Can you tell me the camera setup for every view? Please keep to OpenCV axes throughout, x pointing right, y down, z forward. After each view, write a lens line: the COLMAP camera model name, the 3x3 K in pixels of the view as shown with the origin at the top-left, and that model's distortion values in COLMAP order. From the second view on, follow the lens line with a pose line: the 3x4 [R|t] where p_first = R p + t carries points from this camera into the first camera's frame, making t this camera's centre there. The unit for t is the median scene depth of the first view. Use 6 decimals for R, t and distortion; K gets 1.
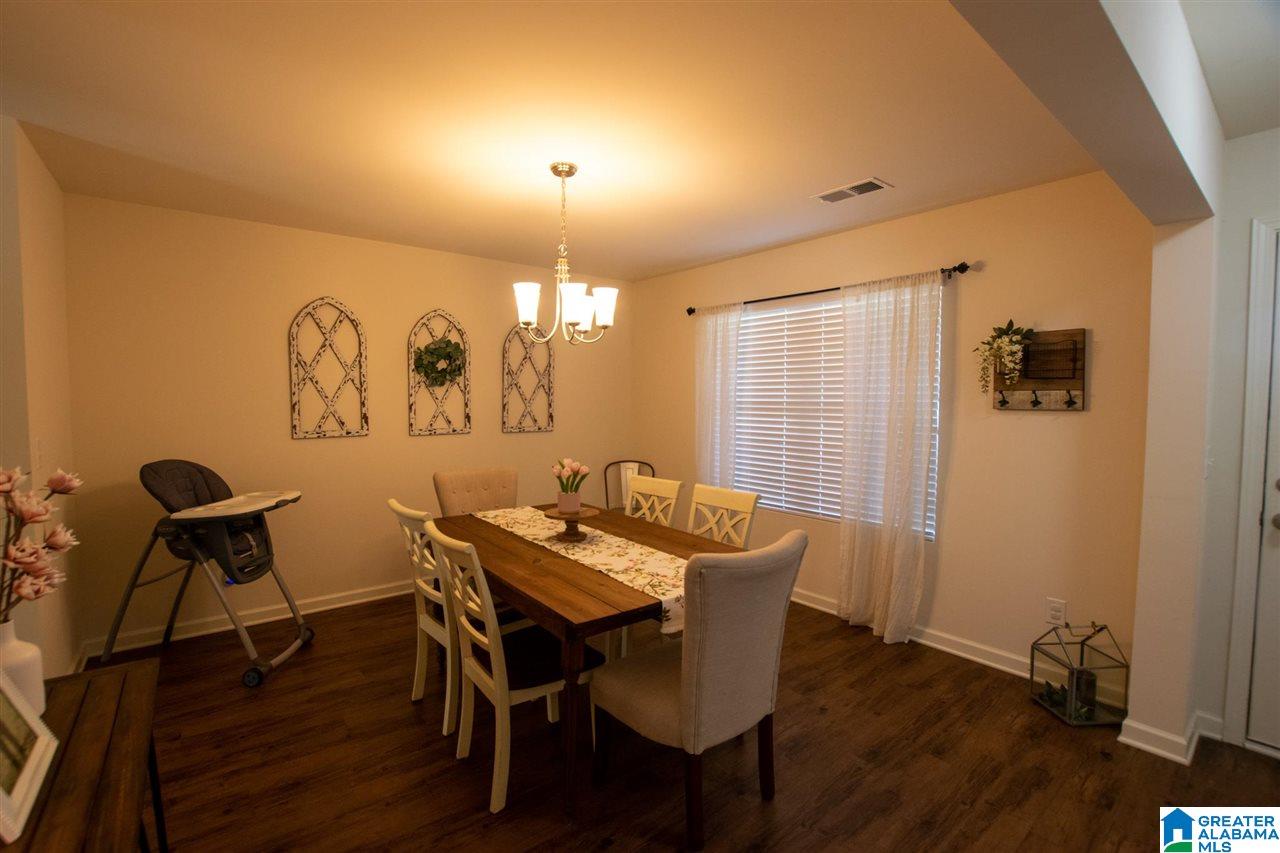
lens RADIAL K [[565.7, 0, 635.6], [0, 565.7, 425.1], [0, 0, 1]] dist [-0.035727, 0.005487]
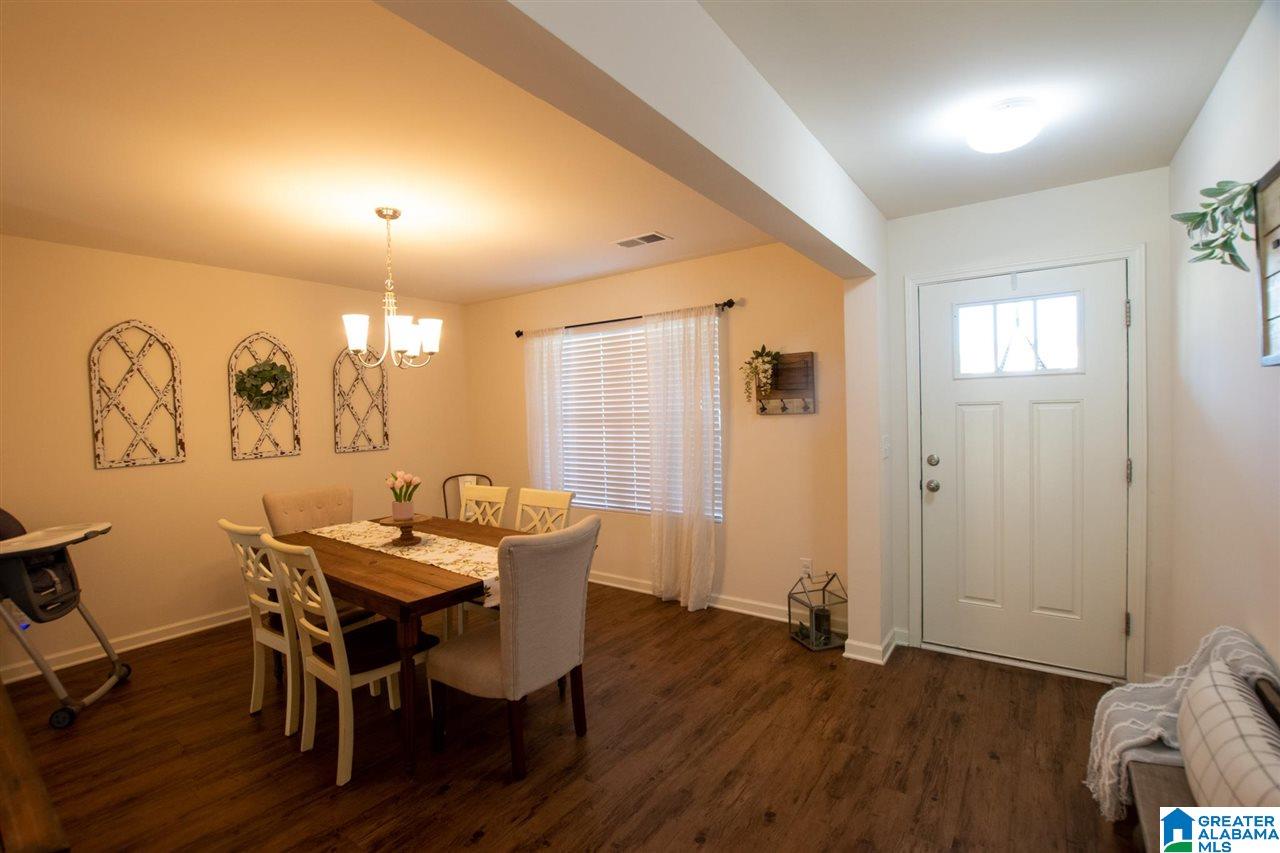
lens RADIAL K [[565.7, 0, 635.6], [0, 565.7, 425.1], [0, 0, 1]] dist [-0.035727, 0.005487]
pose [[0.964902, -0.036239, 0.260097, 0.039736], [0.042554, 0.998919, -0.018688, 0.008382], [-0.259139, 0.029100, 0.965402, -0.179284]]
